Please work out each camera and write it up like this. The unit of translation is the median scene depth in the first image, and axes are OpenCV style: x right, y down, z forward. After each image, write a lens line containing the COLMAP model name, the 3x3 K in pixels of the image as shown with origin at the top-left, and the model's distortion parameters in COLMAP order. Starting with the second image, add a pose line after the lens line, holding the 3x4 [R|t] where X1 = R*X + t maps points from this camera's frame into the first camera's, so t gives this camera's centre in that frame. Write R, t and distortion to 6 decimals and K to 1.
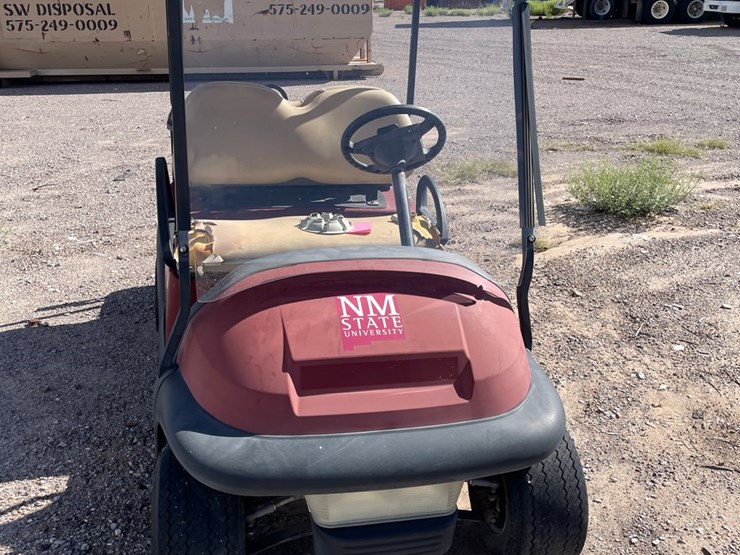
lens RADIAL K [[753.1, 0, 375.2], [0, 753.1, 272.9], [0, 0, 1]] dist [0.041820, 0.000000]
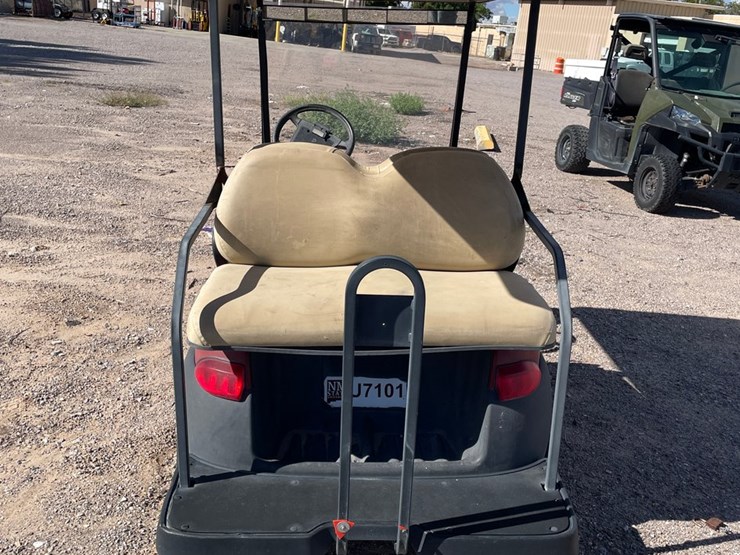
lens RADIAL K [[753.1, 0, 380.7], [0, 753.1, 262.0], [0, 0, 1]] dist [0.041820, 0.000000]
pose [[-0.977617, -0.137052, 0.159633, -0.250971], [-0.011601, 0.792691, 0.609513, -0.616593], [-0.210074, 0.594018, -0.776538, 1.625070]]
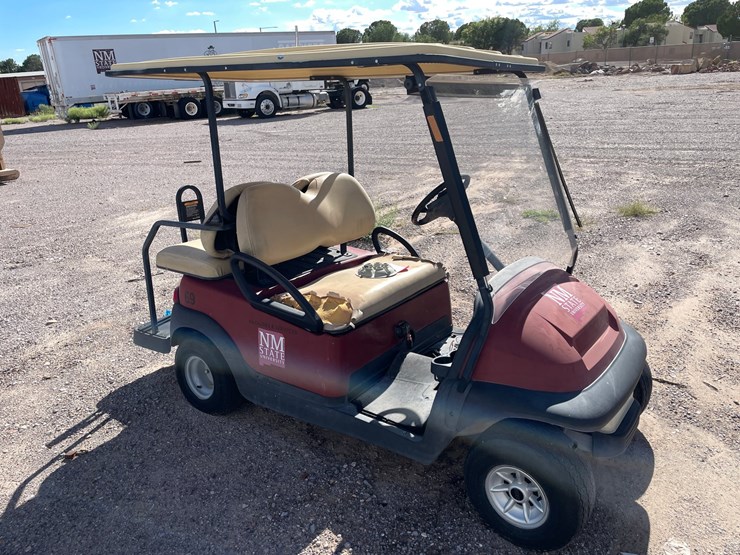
lens RADIAL K [[561.6, 0, 372.2], [0, 561.6, 273.7], [0, 0, 1]] dist [0.085456, -0.108050]
pose [[0.757639, -0.242406, 0.605988, -0.597296], [0.273038, 0.961039, 0.043066, -0.092326], [-0.592817, 0.132830, 0.794307, 0.175079]]
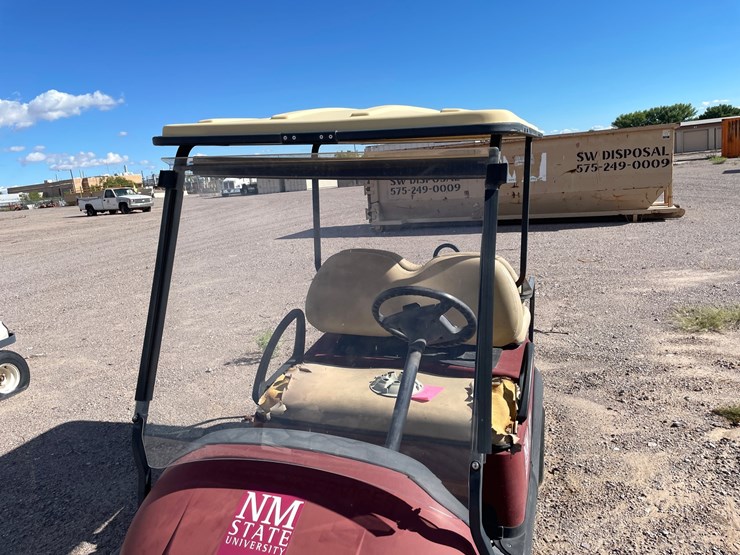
lens RADIAL K [[561.6, 0, 369.2], [0, 561.6, 273.8], [0, 0, 1]] dist [0.085456, -0.108050]
pose [[0.848823, 0.039549, -0.527196, 0.272875], [-0.118385, 0.986094, -0.116633, -0.106063], [0.515252, 0.161413, 0.841701, 0.251263]]
